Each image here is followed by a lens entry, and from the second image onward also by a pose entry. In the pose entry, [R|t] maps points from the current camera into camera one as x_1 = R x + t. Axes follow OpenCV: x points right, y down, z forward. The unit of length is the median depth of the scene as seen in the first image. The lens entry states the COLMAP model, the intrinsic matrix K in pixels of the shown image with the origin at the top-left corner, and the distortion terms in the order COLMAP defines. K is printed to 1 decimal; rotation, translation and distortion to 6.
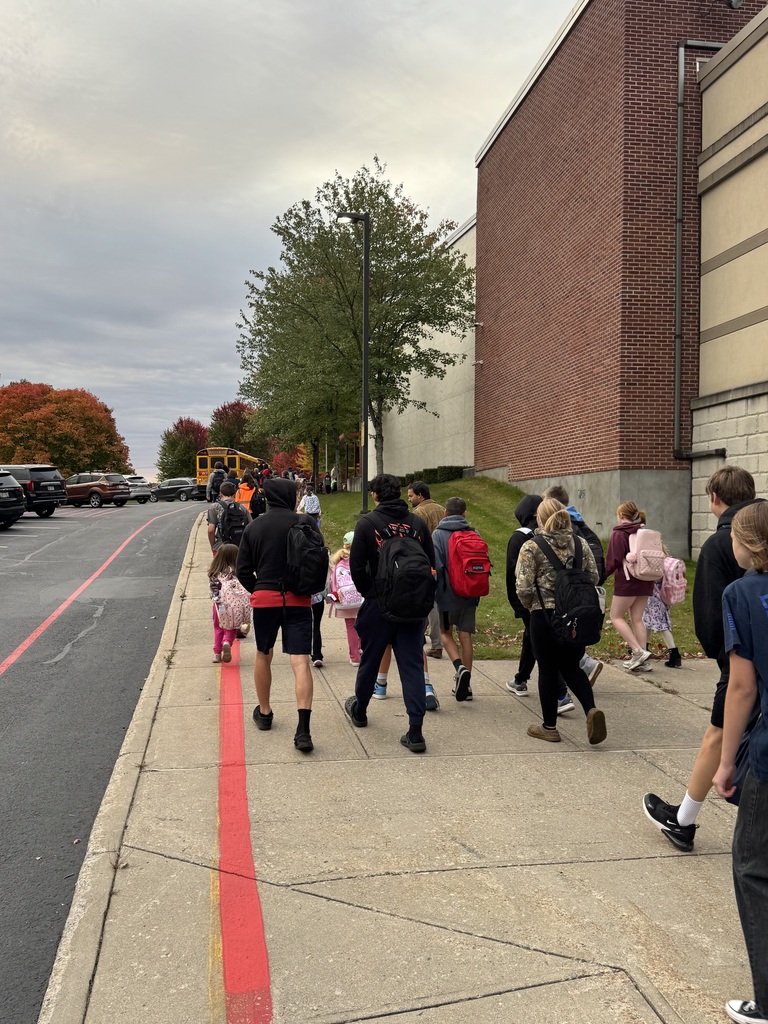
lens RADIAL K [[917.2, 0, 384.0], [0, 917.2, 512.0], [0, 0, 1]] dist [0.202113, -0.452233]
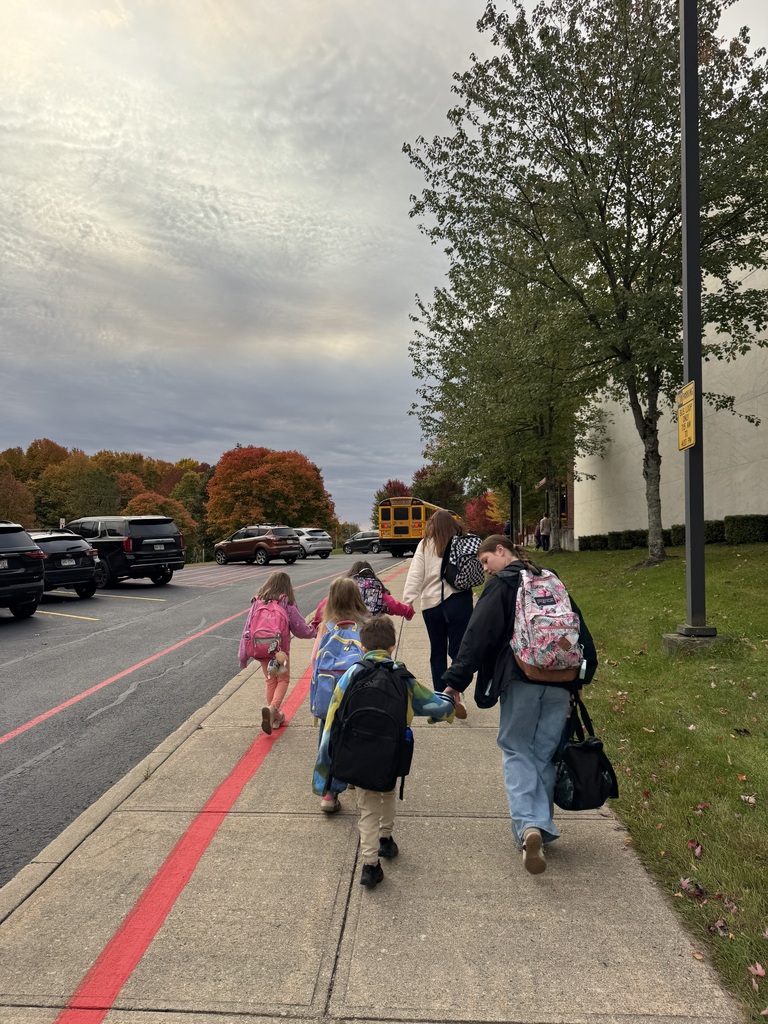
lens RADIAL K [[725.8, 0, 384.0], [0, 725.8, 512.0], [0, 0, 1]] dist [0.000910, -0.000055]
pose [[0.973081, -0.007143, -0.230351, -0.022064], [-0.006796, 0.998196, -0.059662, -0.008329], [0.230361, 0.059621, 0.971277, 0.200641]]
